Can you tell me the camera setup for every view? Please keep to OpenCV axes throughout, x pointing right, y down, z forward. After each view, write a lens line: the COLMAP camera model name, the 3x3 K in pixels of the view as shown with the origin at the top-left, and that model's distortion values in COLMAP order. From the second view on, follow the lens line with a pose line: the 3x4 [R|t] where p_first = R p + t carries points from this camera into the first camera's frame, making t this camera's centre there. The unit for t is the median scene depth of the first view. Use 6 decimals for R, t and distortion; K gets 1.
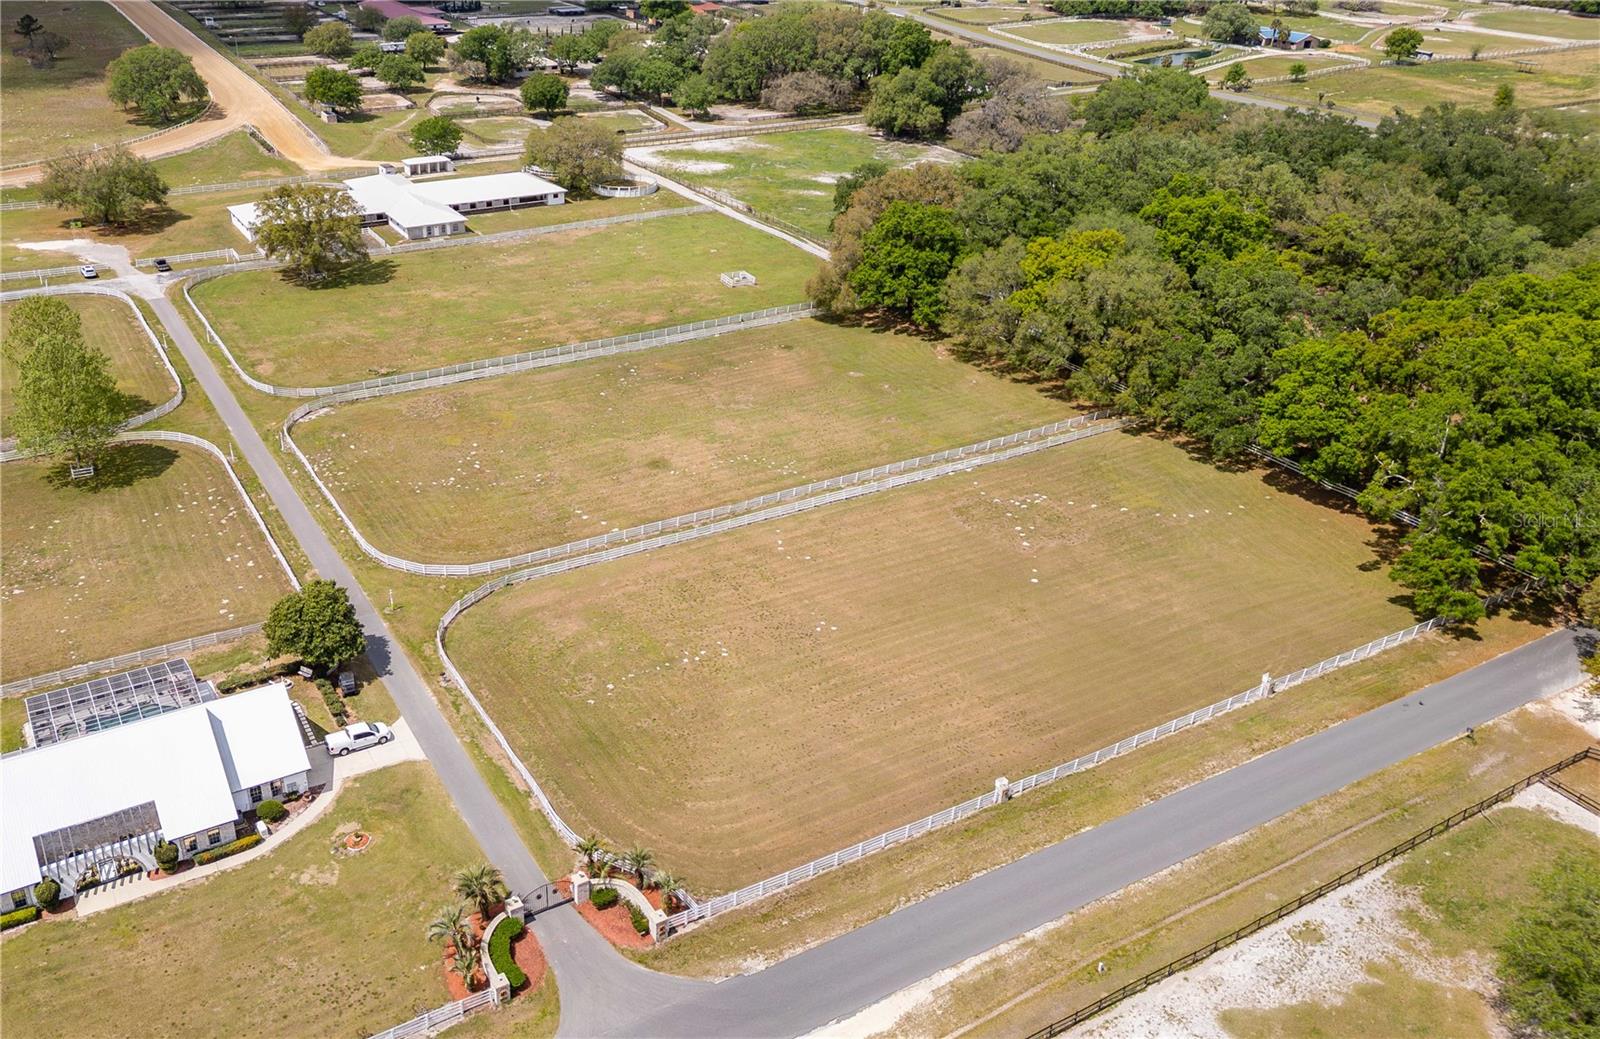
lens RADIAL K [[1299.0, 0, 678.8], [0, 1299.0, 518.5], [0, 0, 1]] dist [0.080667, -0.081433]
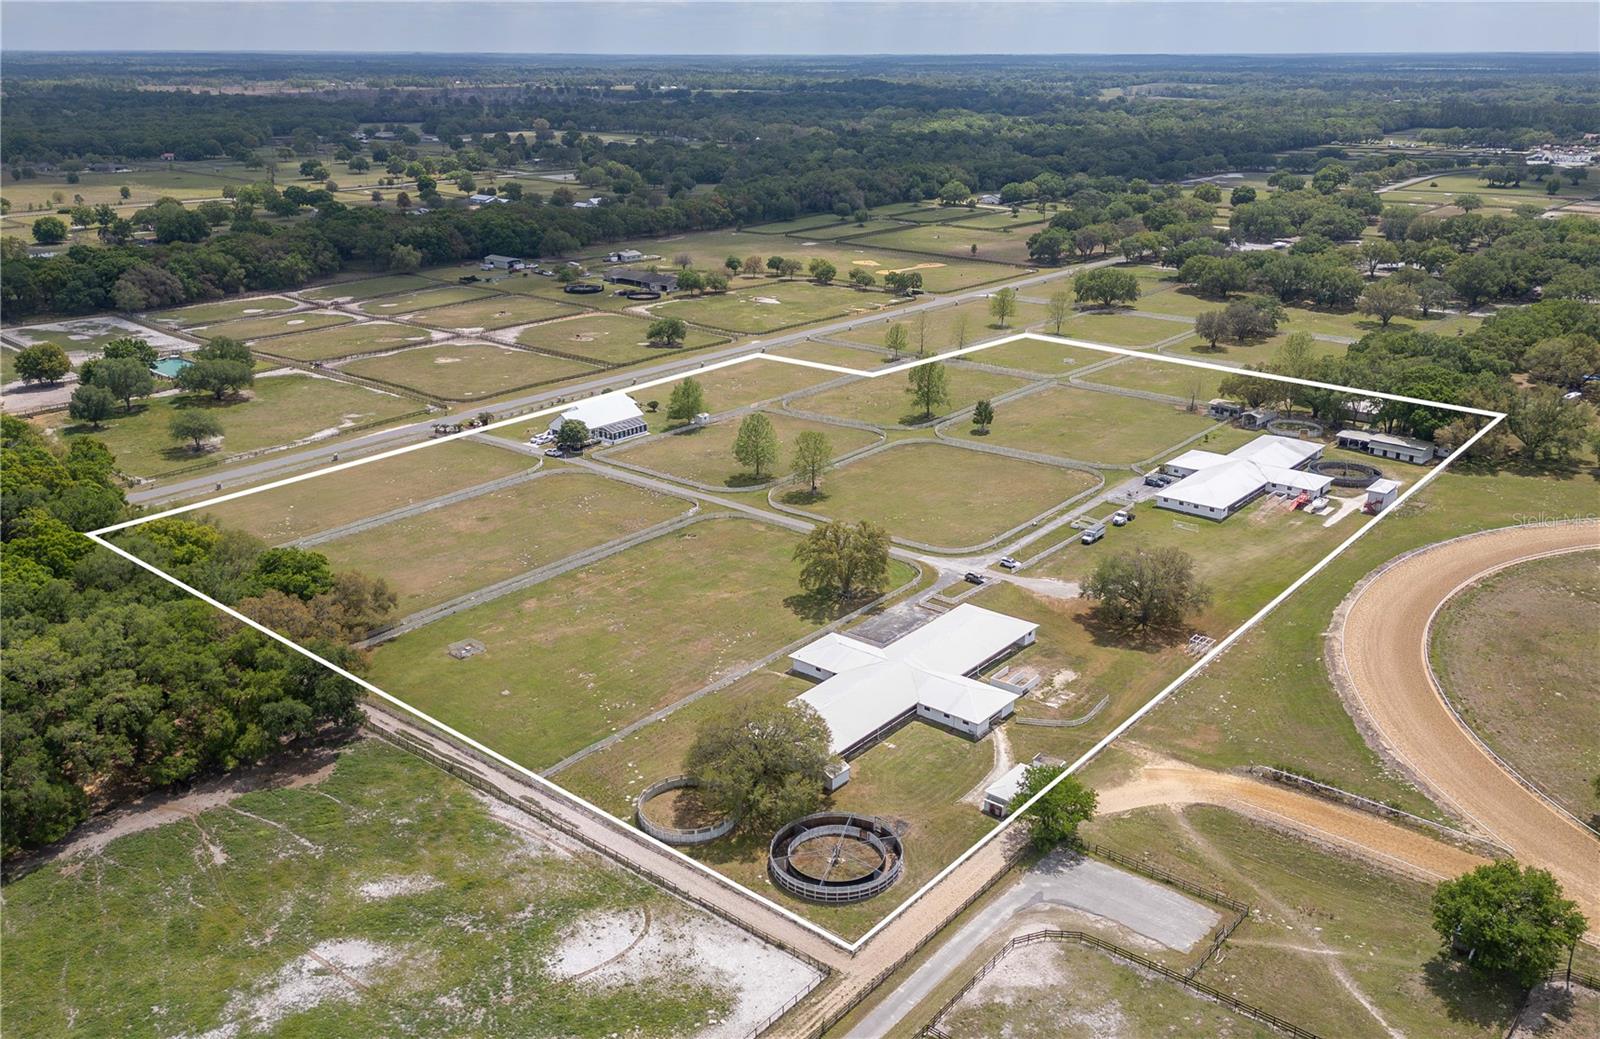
lens RADIAL K [[1324.6, 0, 873.1], [0, 1324.6, 485.0], [0, 0, 1]] dist [0.174032, -0.495258]
pose [[-0.917717, 0.116454, -0.379782, 0.176633], [-0.191693, 0.707547, 0.680170, -1.353147], [0.347922, 0.697005, -0.627004, 2.140800]]
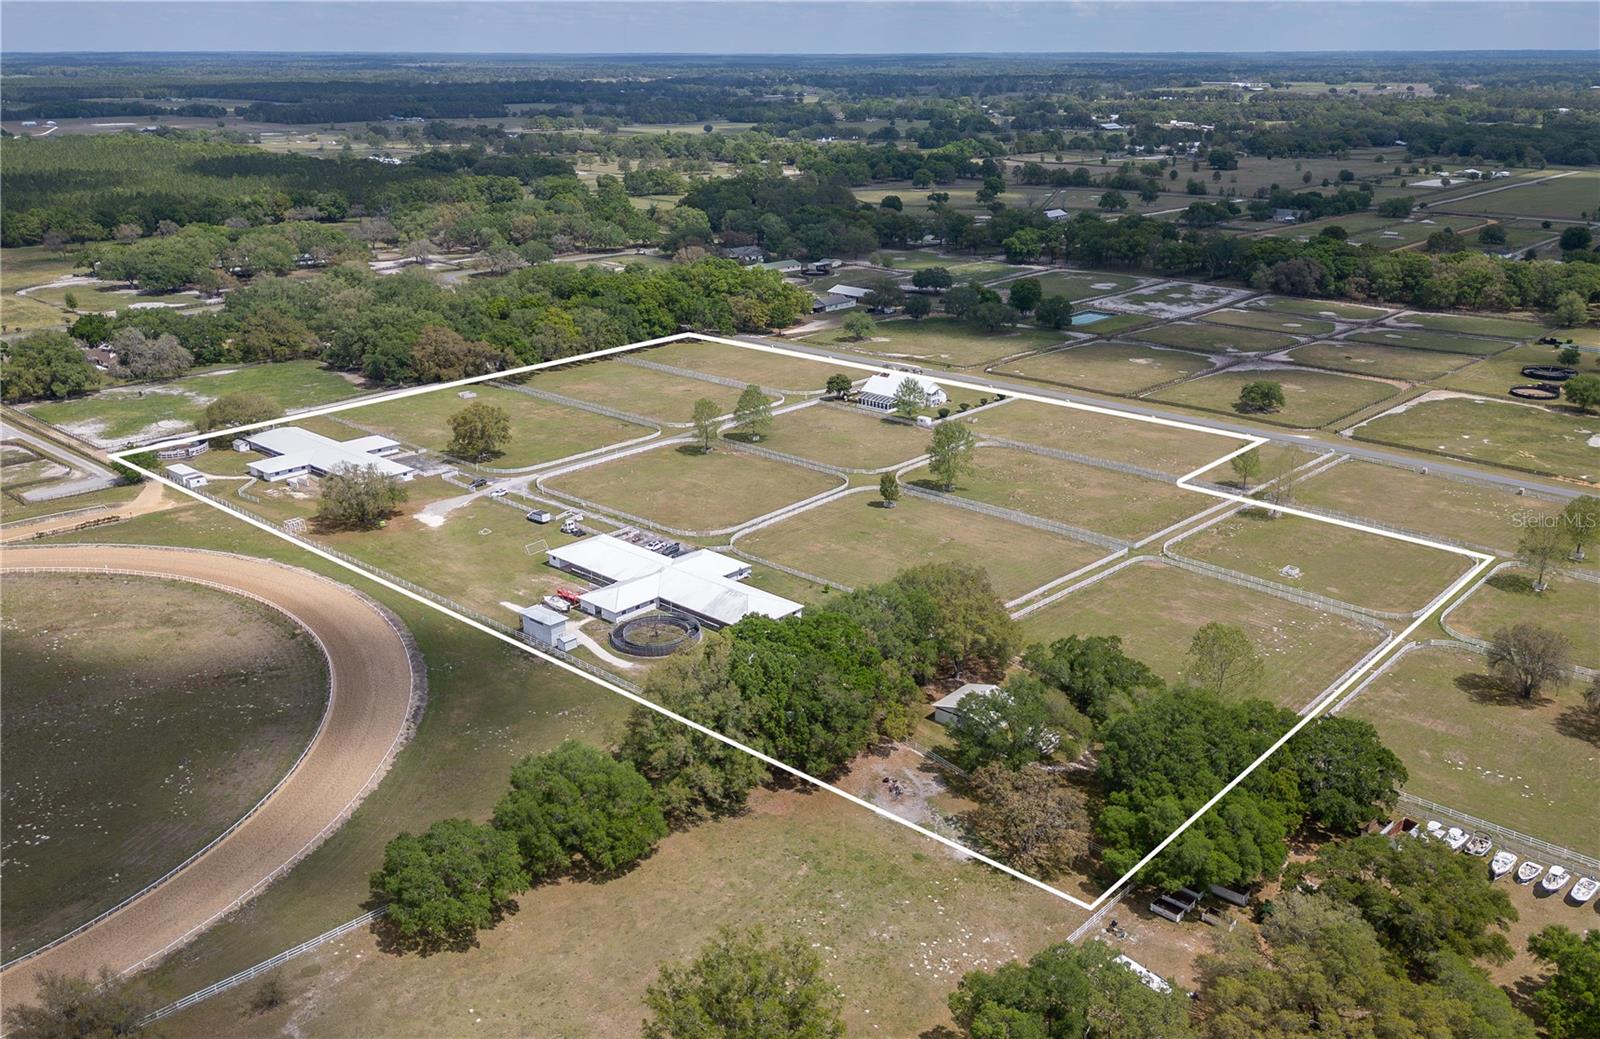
lens RADIAL K [[1369.6, 0, 800.0], [0, 1369.6, 519.5], [0, 0, 1]] dist [0.089076, -0.095776]
pose [[-0.305799, -0.317248, 0.897687, -2.553643], [0.445437, 0.785630, 0.429385, -0.886927], [-0.841471, 0.531168, -0.098931, 1.114114]]
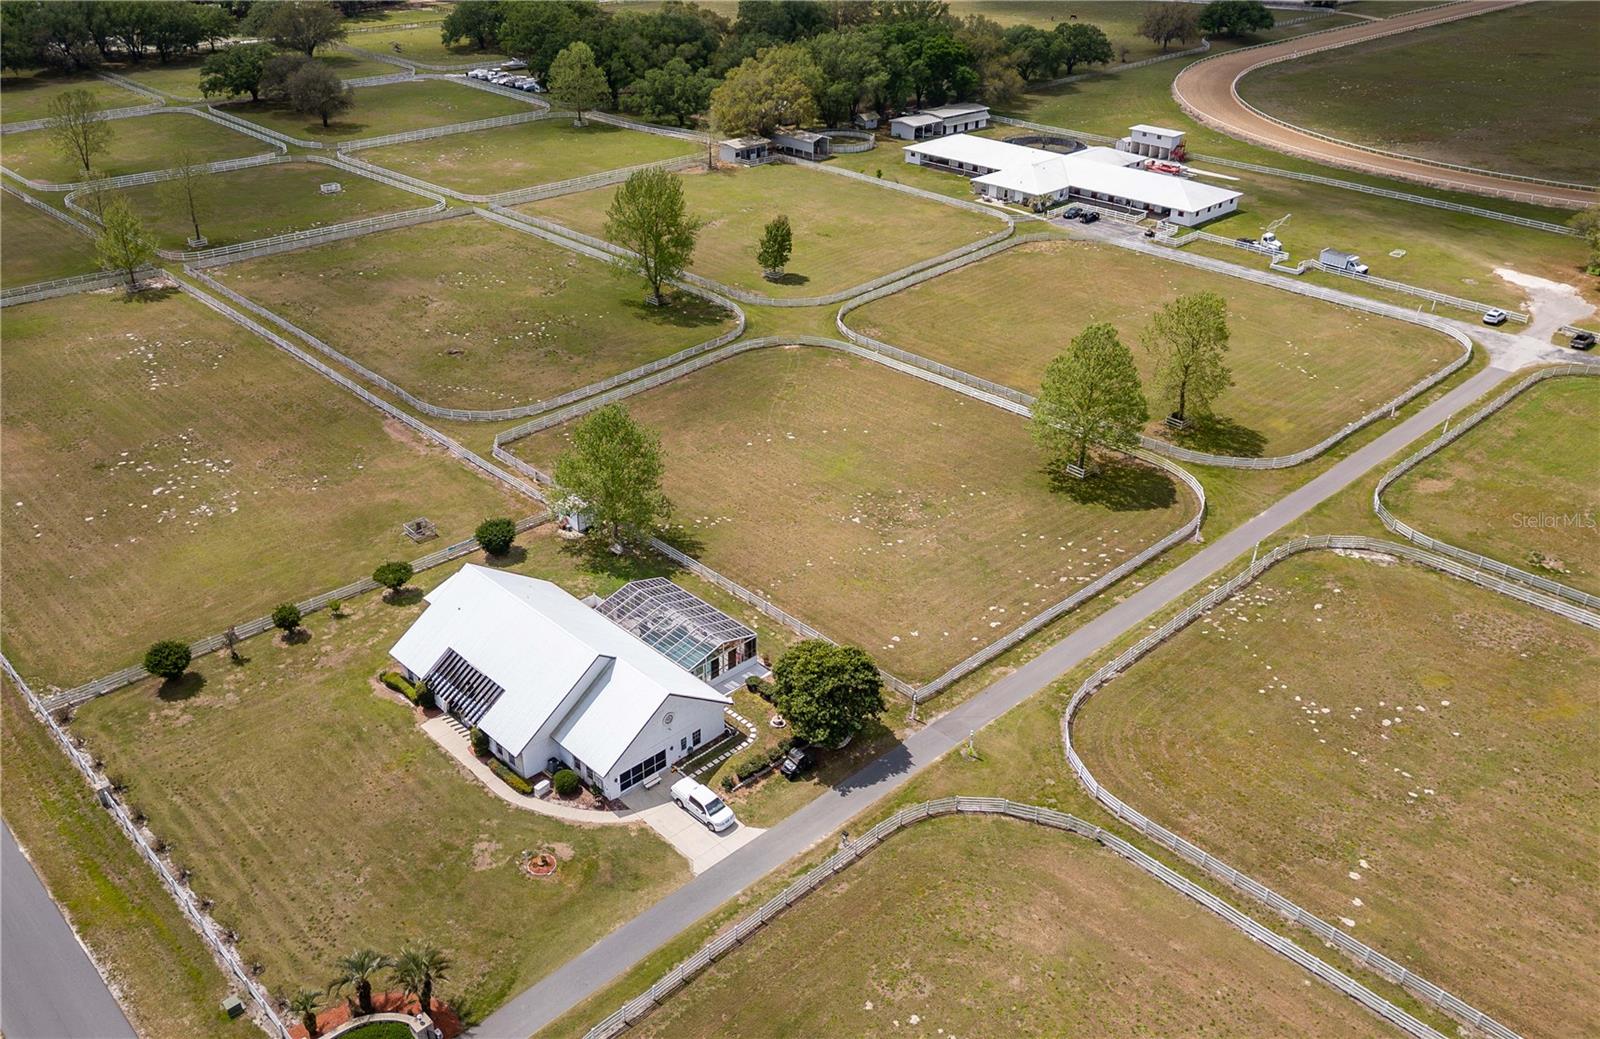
lens RADIAL K [[1281.0, 0, 745.4], [0, 1281.0, 520.0], [0, 0, 1]] dist [0.064276, -0.073144]
pose [[0.239006, 0.465269, -0.852292, 0.245801], [-0.450141, 0.830808, 0.327309, -0.172828], [0.860377, 0.305423, 0.408004, 0.382470]]
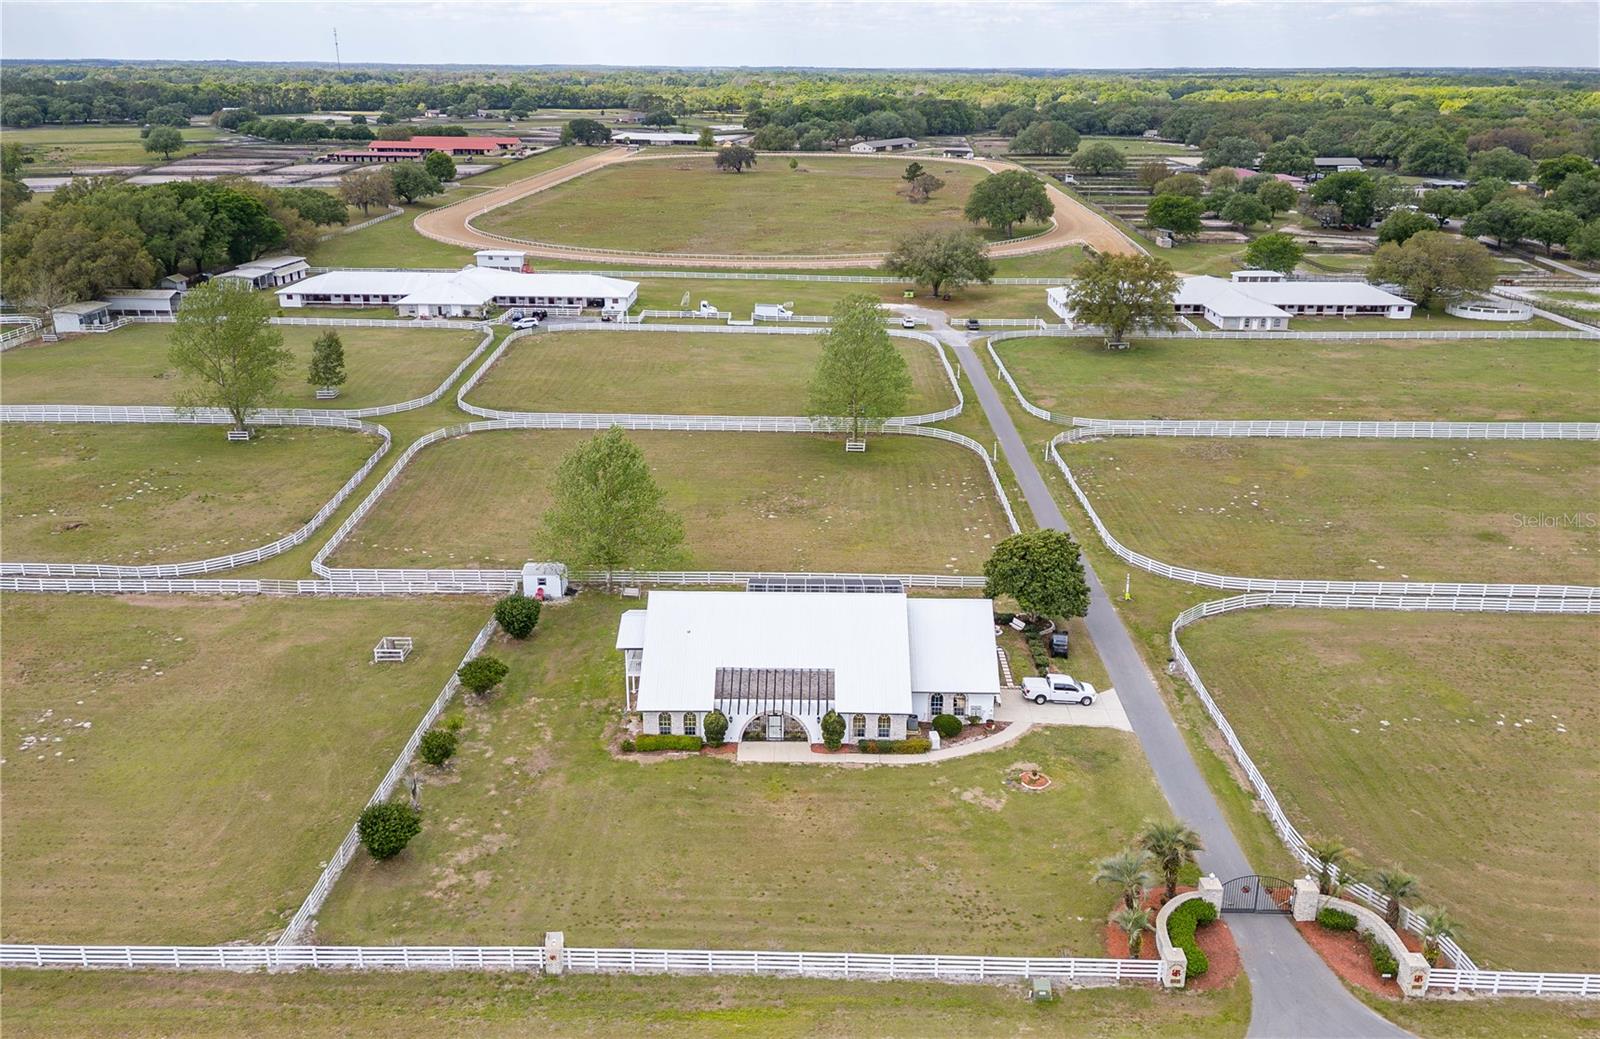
lens RADIAL K [[1307.6, 0, 800.0], [0, 1307.6, 519.5], [0, 0, 1]] dist [0.060179, -0.052582]
pose [[0.866973, 0.159167, -0.472254, -0.001740], [-0.231067, 0.967995, -0.097946, 0.112689], [0.441550, 0.194039, 0.876004, 0.089423]]
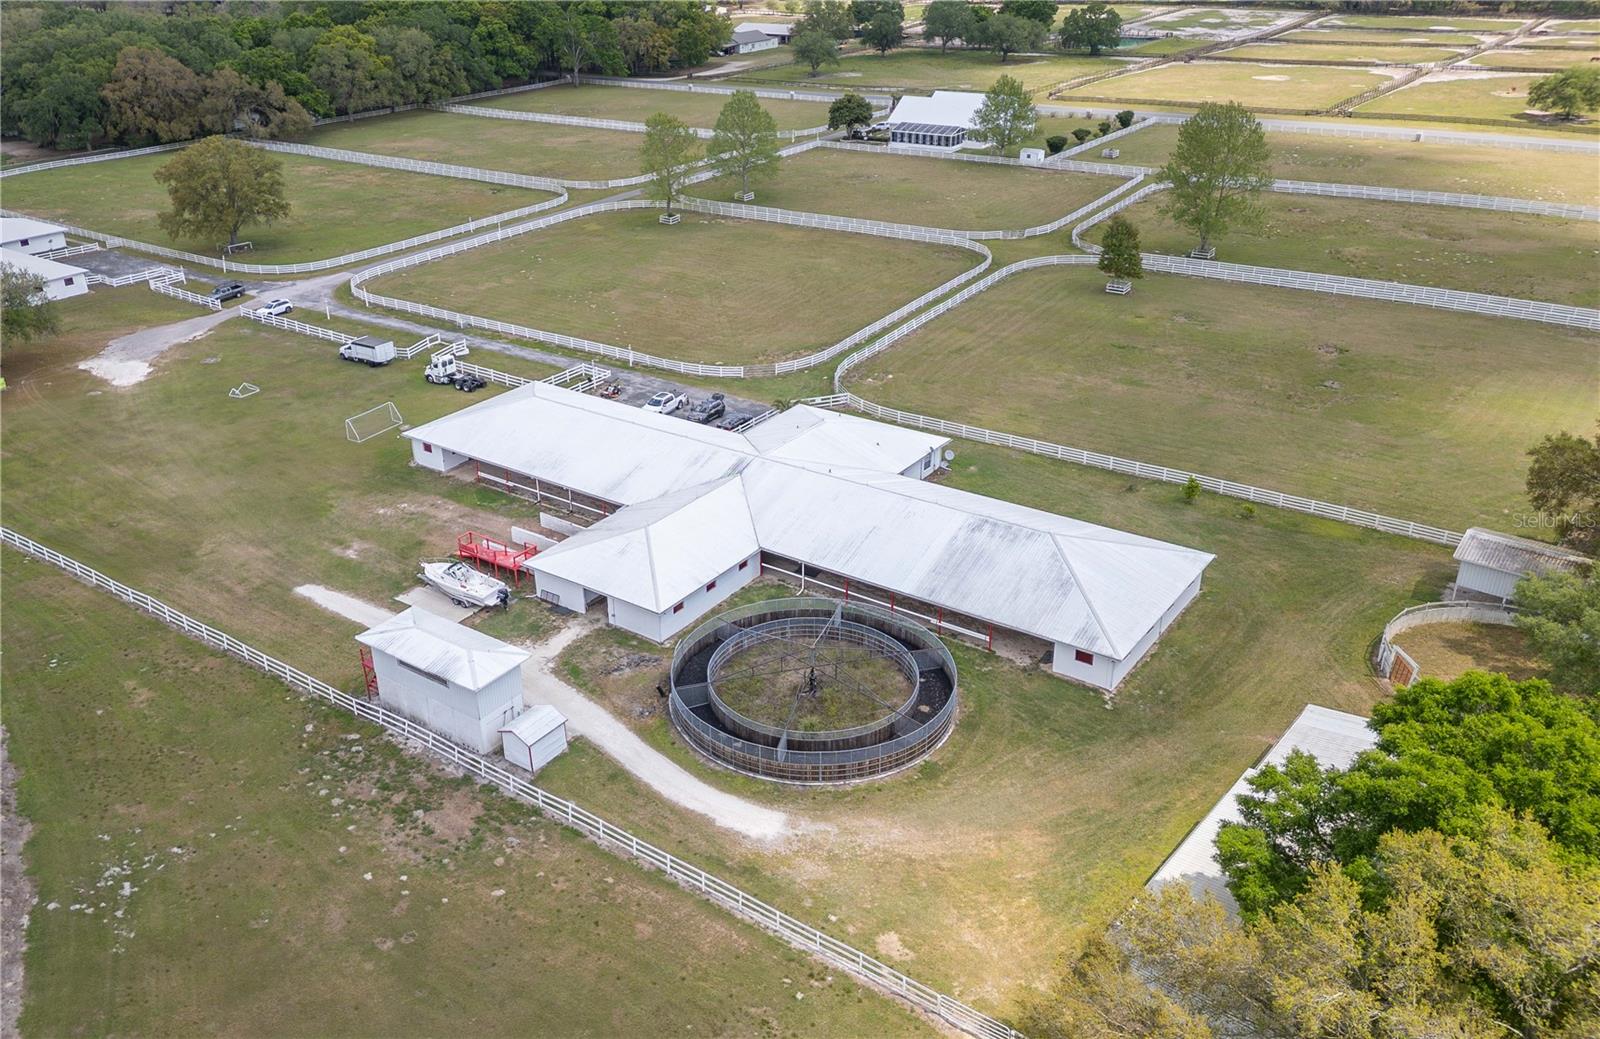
lens RADIAL K [[1300.1, 0, 691.4], [0, 1300.1, 548.0], [0, 0, 1]] dist [0.064400, -0.078940]
pose [[-0.392143, -0.410076, 0.823445, -1.500678], [0.450339, 0.694963, 0.560554, -0.502833], [-0.802134, 0.590646, -0.087852, 1.211947]]
